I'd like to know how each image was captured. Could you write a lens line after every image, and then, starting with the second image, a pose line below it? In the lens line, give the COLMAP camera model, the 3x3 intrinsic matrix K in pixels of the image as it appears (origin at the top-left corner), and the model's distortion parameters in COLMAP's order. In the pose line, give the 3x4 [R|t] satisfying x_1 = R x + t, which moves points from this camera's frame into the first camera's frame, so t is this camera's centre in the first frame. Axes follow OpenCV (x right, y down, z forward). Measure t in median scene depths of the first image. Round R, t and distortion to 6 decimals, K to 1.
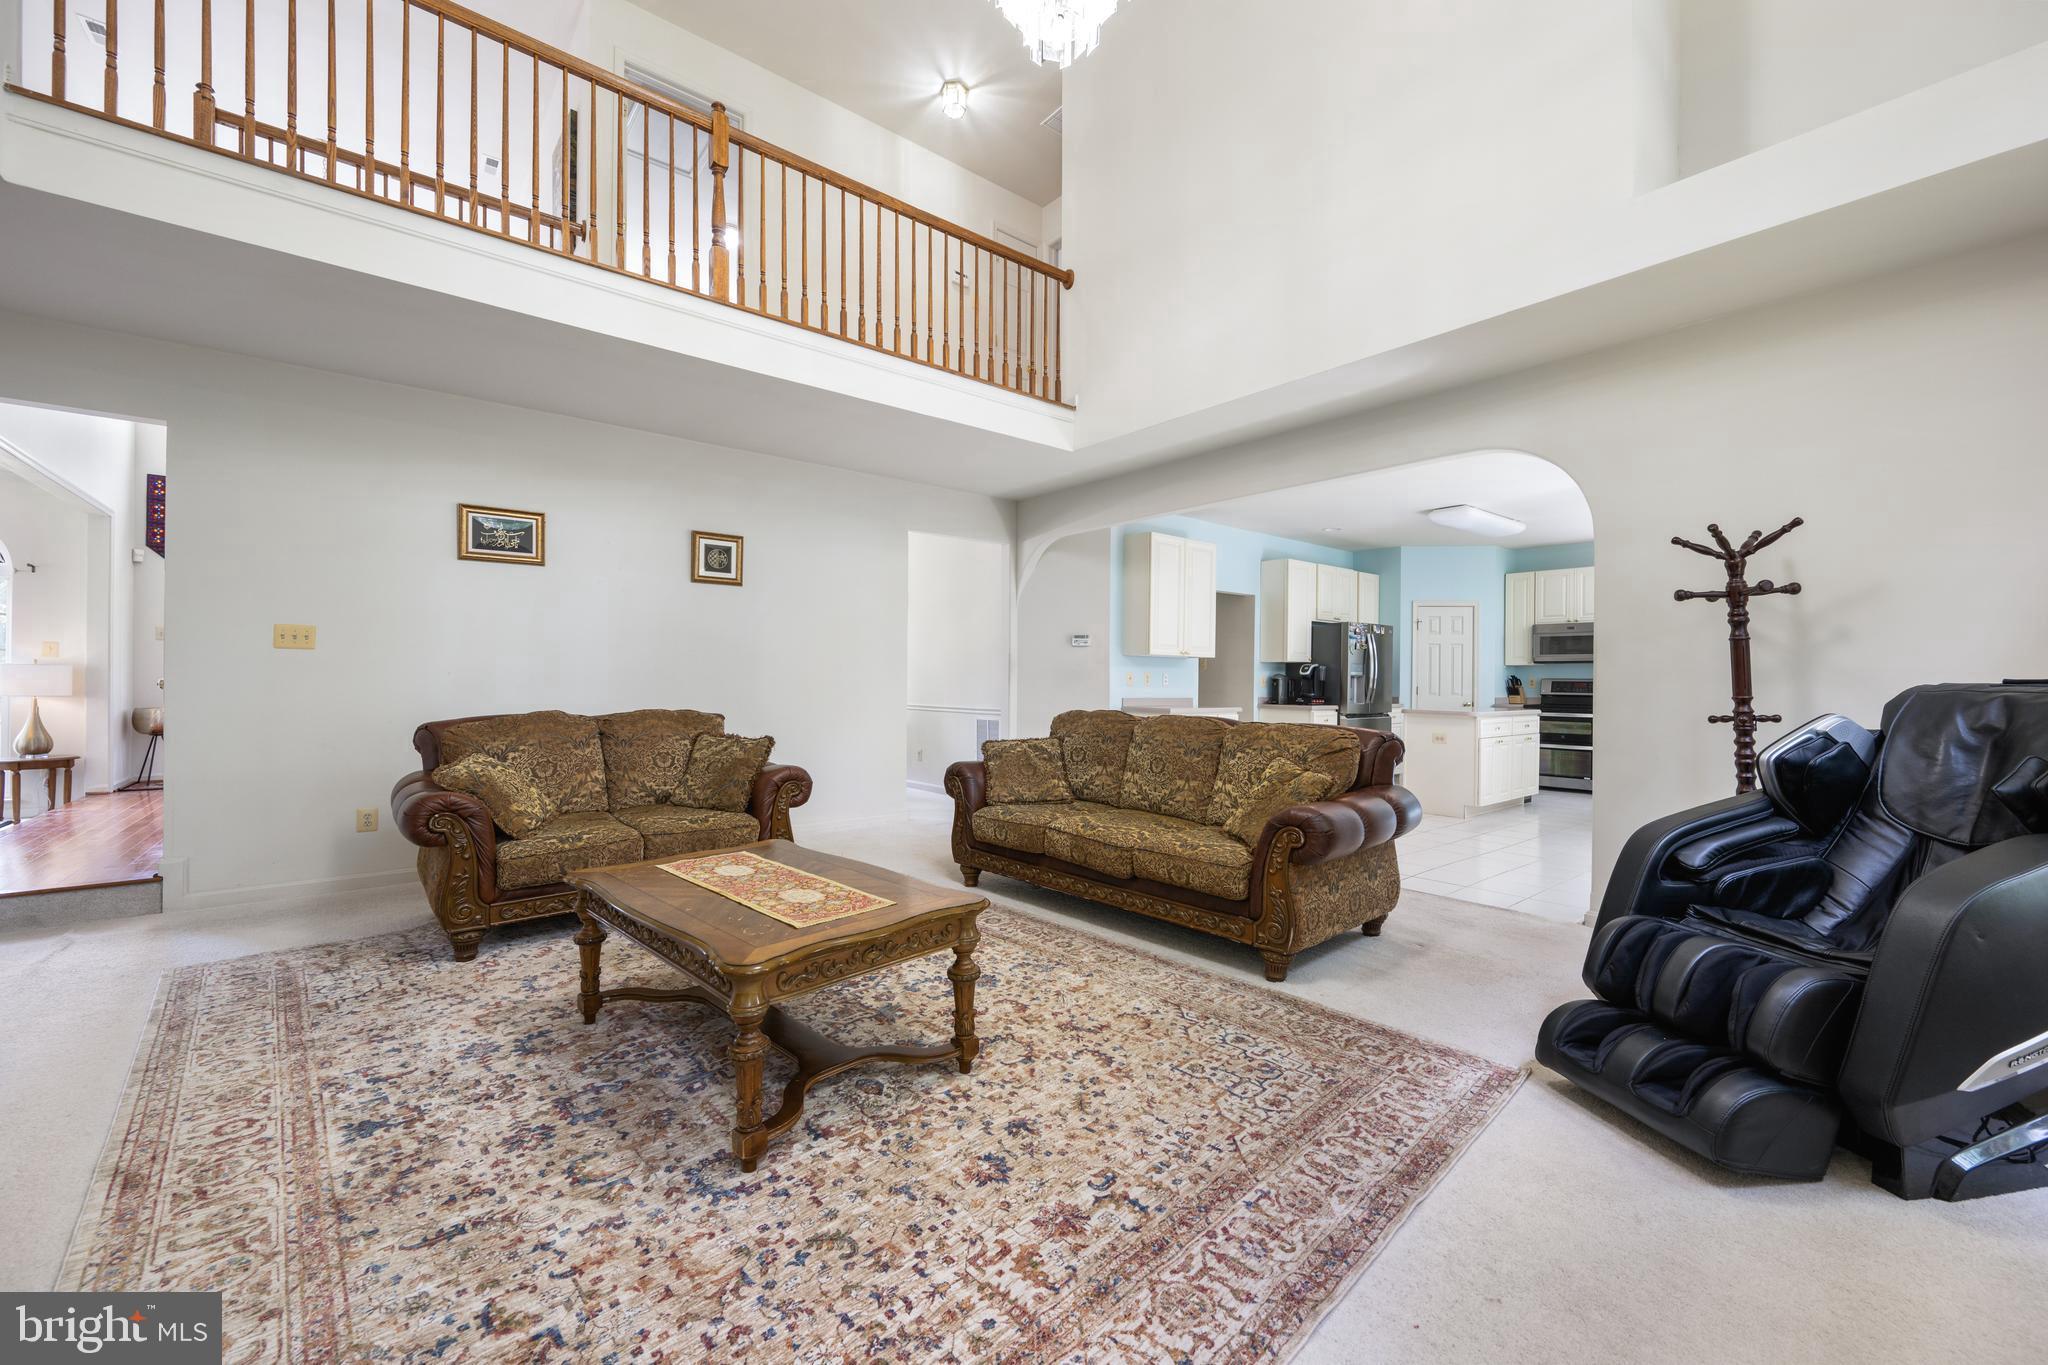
lens RADIAL K [[807.6, 0, 1025.0], [0, 807.6, 675.8], [0, 0, 1]] dist [-0.001755, 0.000218]
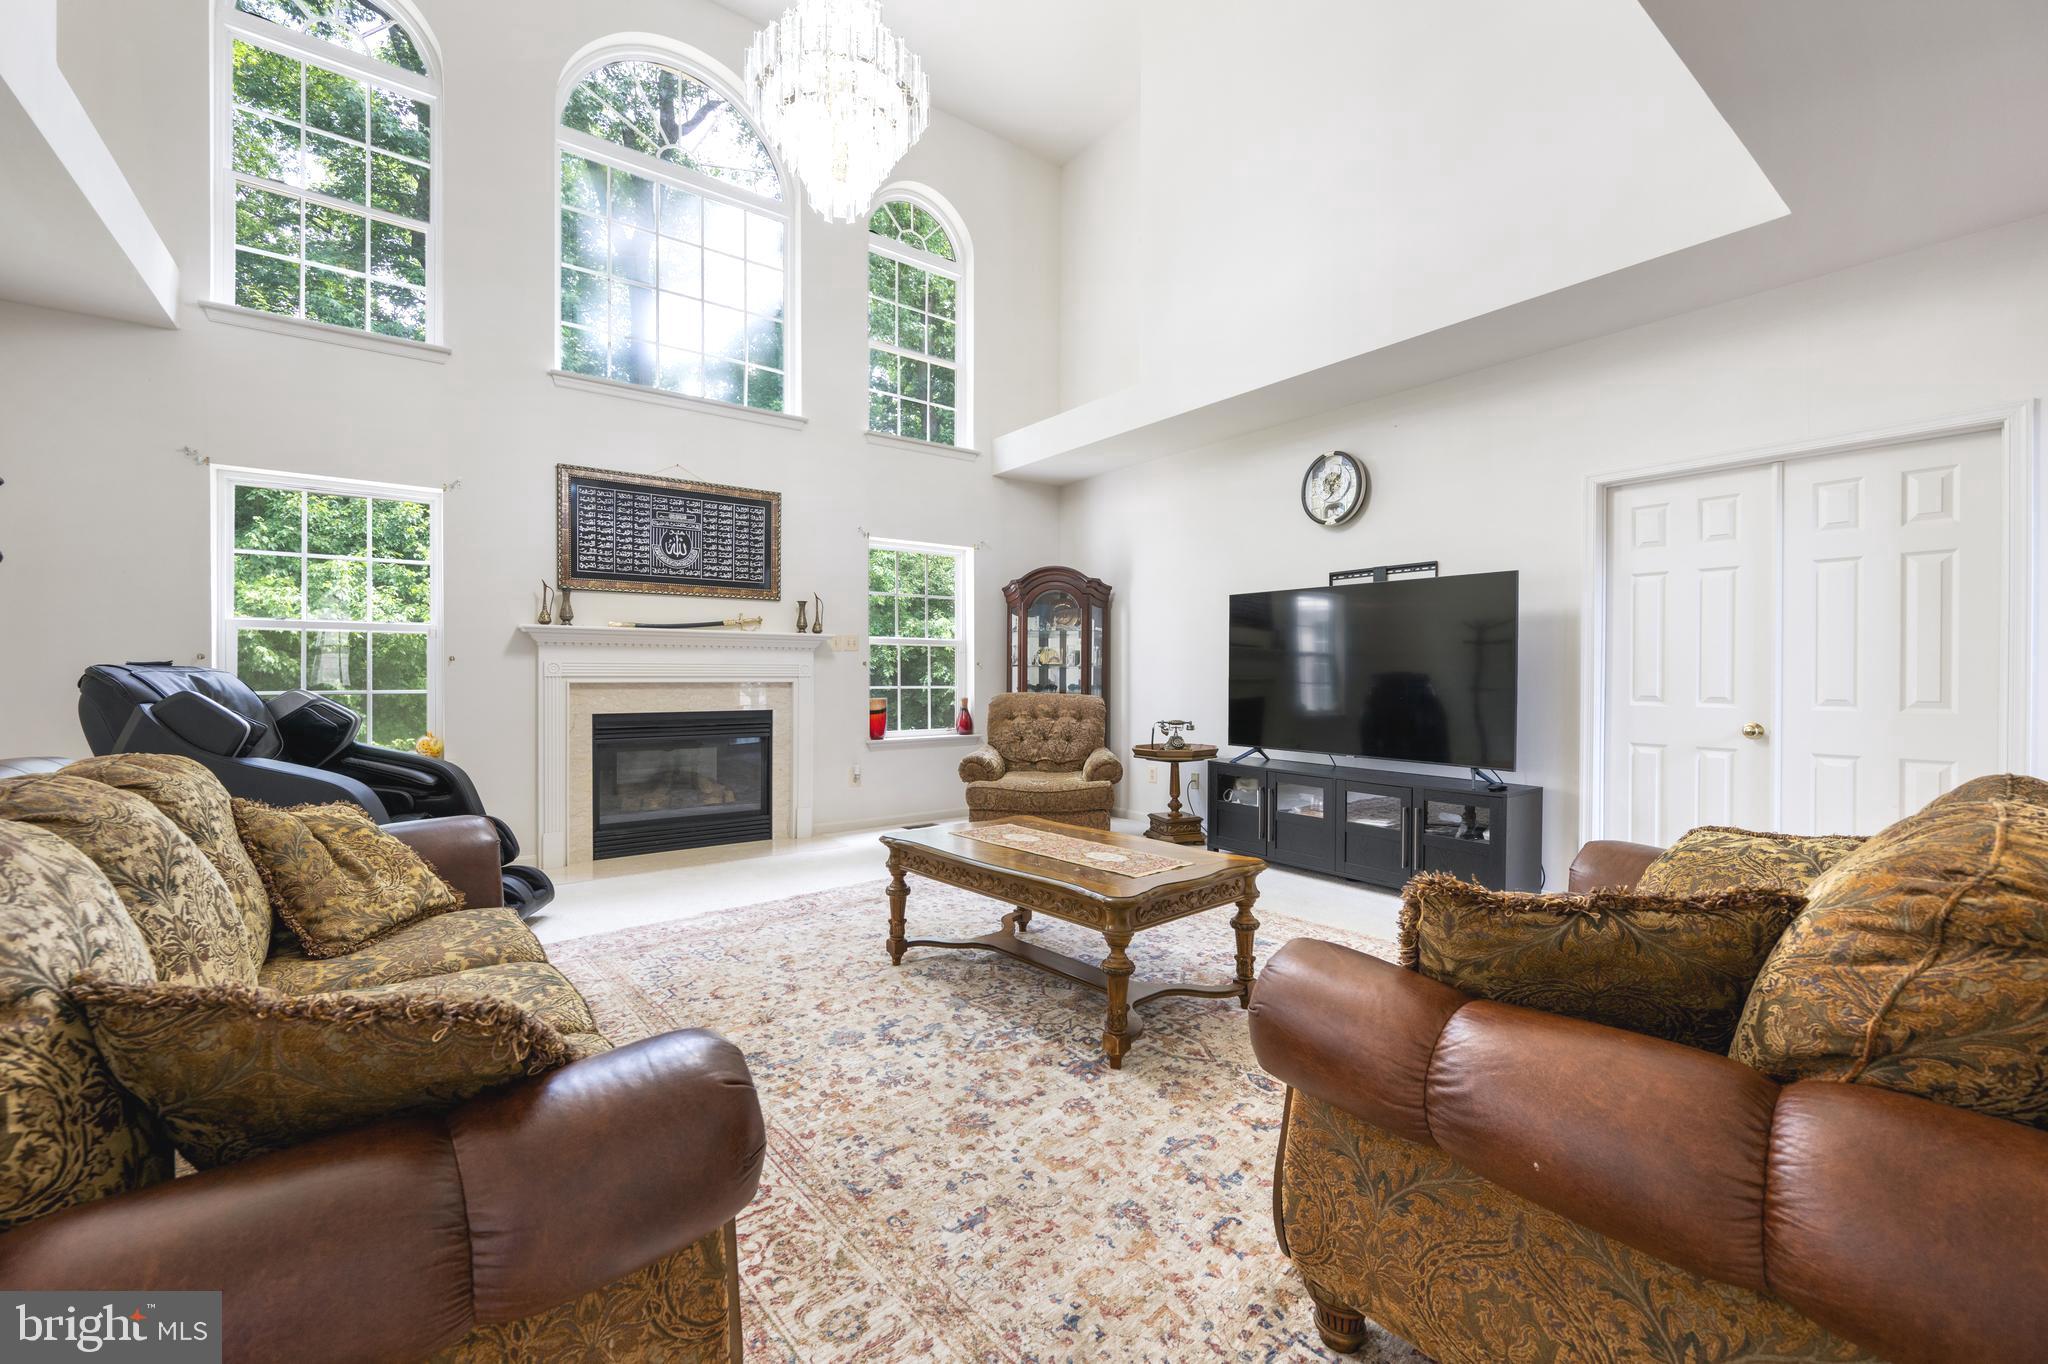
lens RADIAL K [[831.6, 0, 1025.6], [0, 831.6, 676.0], [0, 0, 1]] dist [0.010170, 0.000313]
pose [[-0.998796, -0.011996, 0.047569, -0.102444], [-0.012094, 0.999925, -0.001772, 0.003792], [-0.047544, -0.002345, -0.998866, 0.698880]]
